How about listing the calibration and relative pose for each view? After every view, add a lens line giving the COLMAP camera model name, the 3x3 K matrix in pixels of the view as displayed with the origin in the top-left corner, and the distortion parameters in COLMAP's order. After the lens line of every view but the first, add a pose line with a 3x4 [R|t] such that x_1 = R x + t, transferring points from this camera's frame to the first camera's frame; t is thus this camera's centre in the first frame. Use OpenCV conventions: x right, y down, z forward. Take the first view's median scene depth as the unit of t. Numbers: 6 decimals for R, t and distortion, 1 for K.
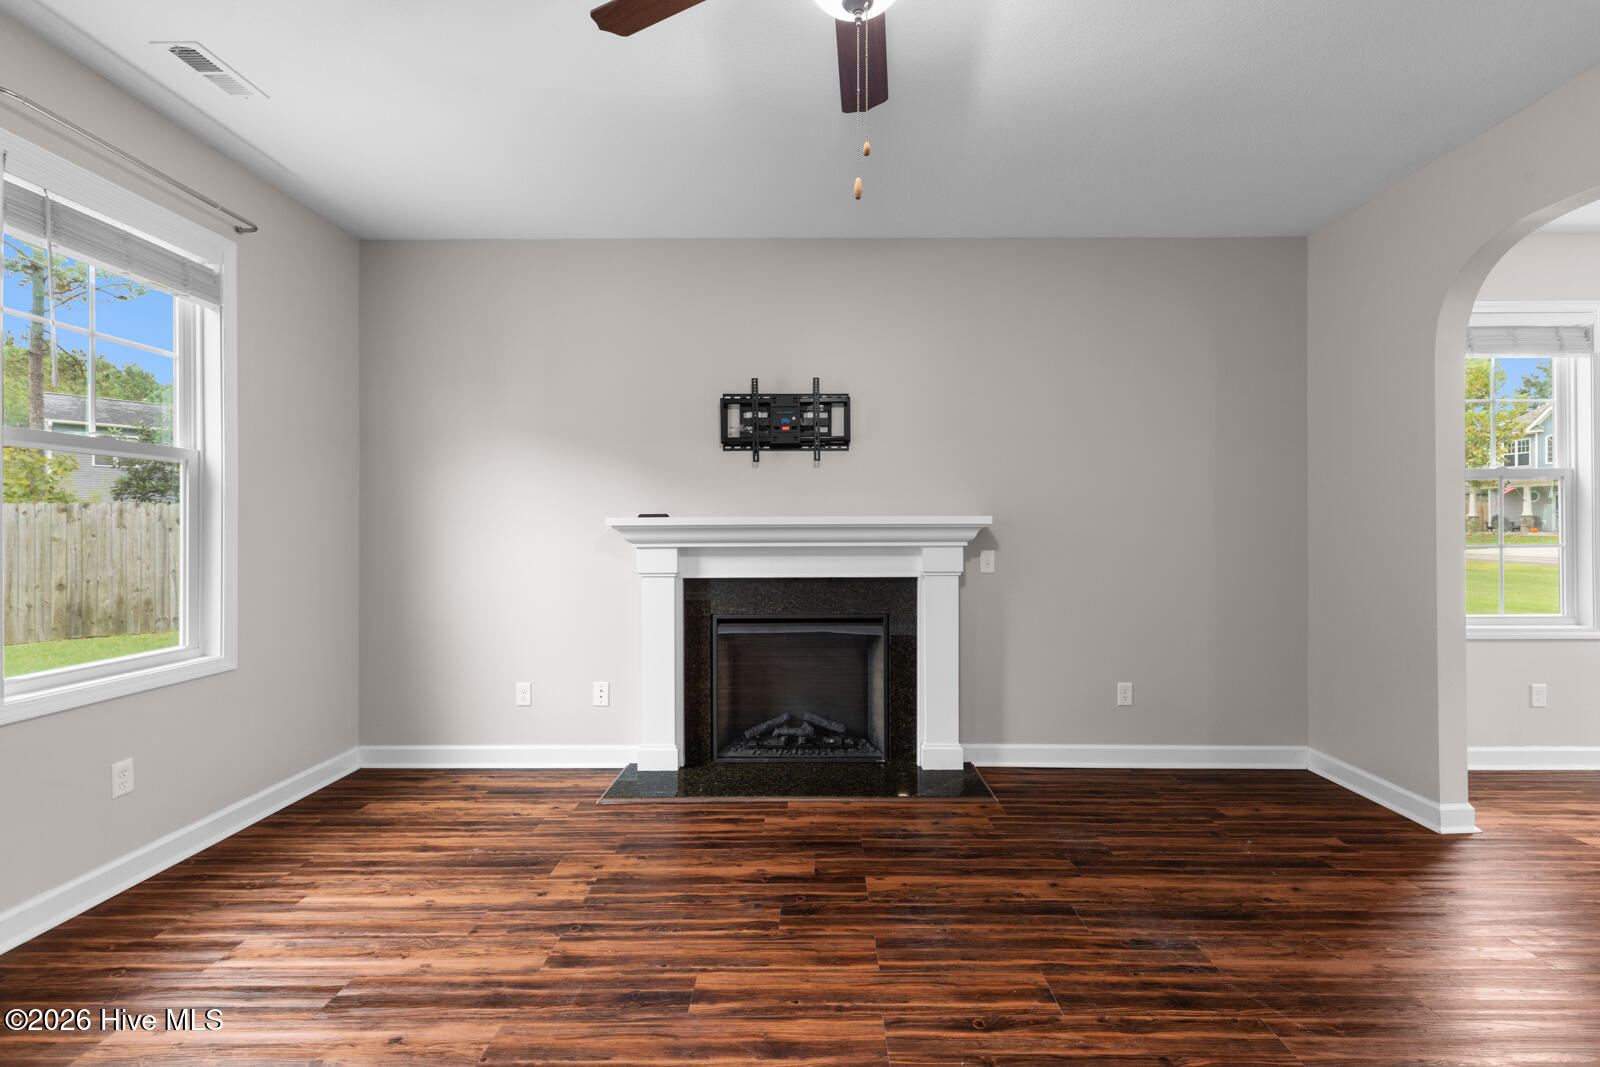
lens RADIAL K [[683.3, 0, 792.7], [0, 683.3, 527.5], [0, 0, 1]] dist [0.004959, -0.001427]
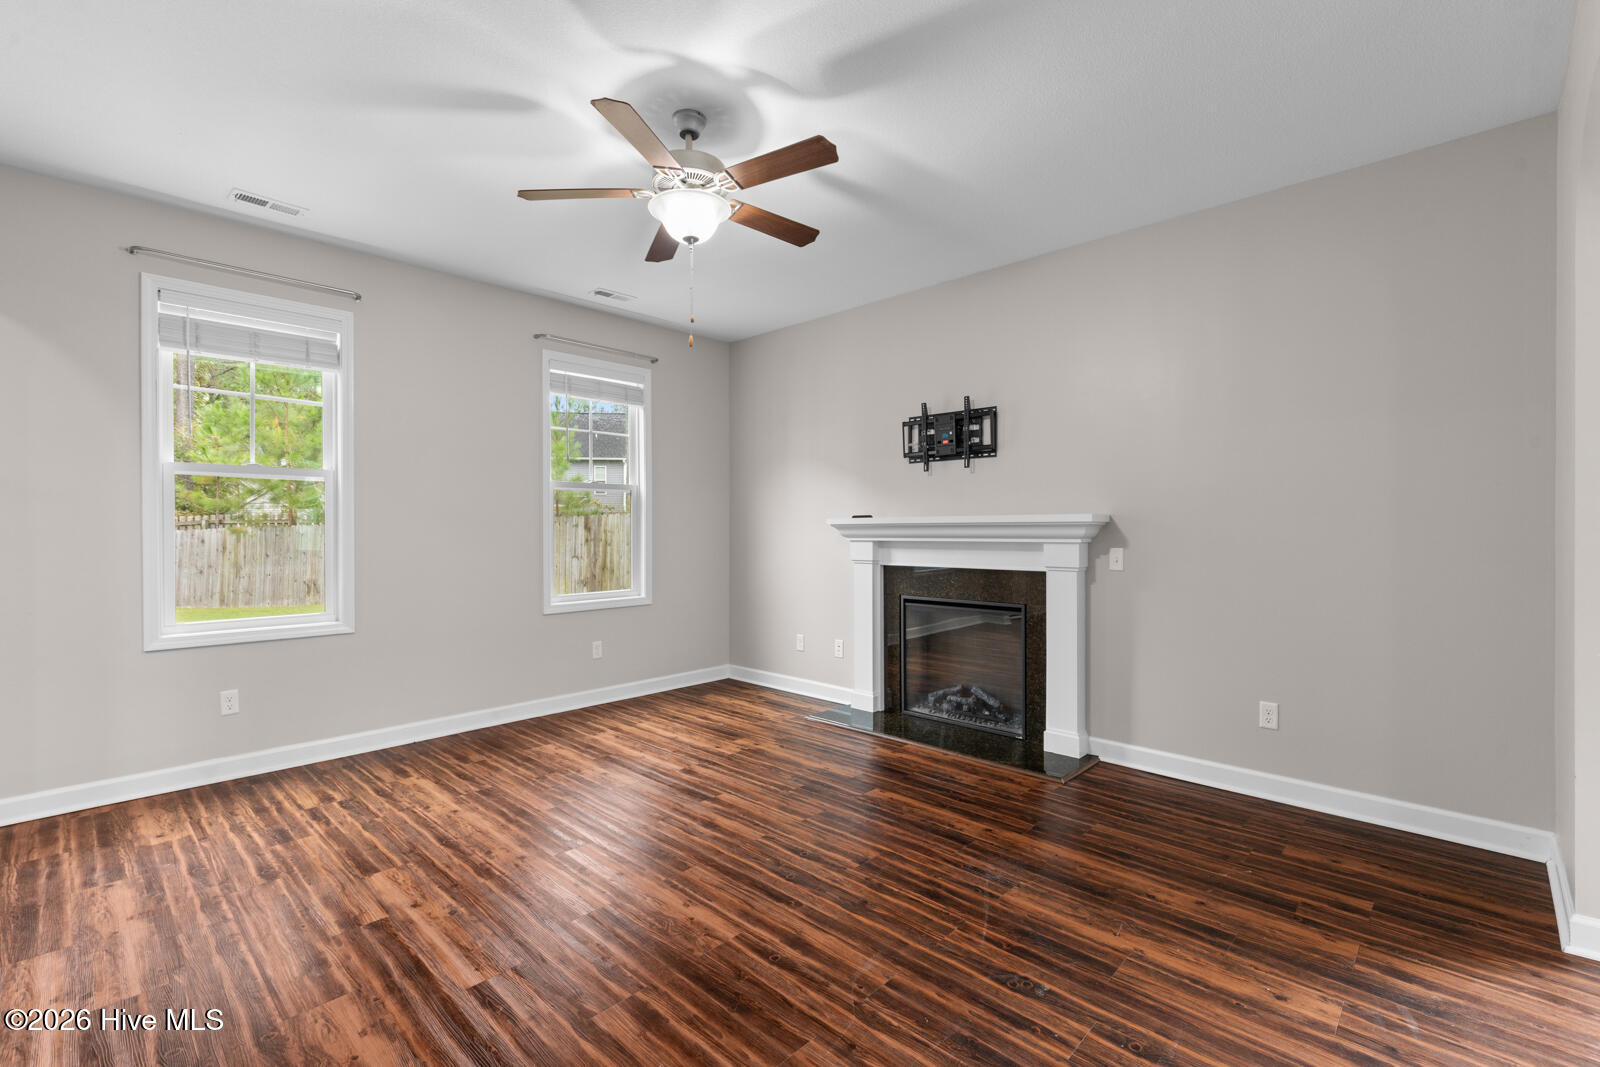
lens RADIAL K [[726.2, 0, 807.4], [0, 726.2, 525.9], [0, 0, 1]] dist [0.003435, -0.000098]
pose [[0.714447, -0.002160, -0.699686, 0.716733], [0.004728, 0.999987, 0.001741, -0.002408], [0.699673, -0.004552, 0.714448, -0.072897]]
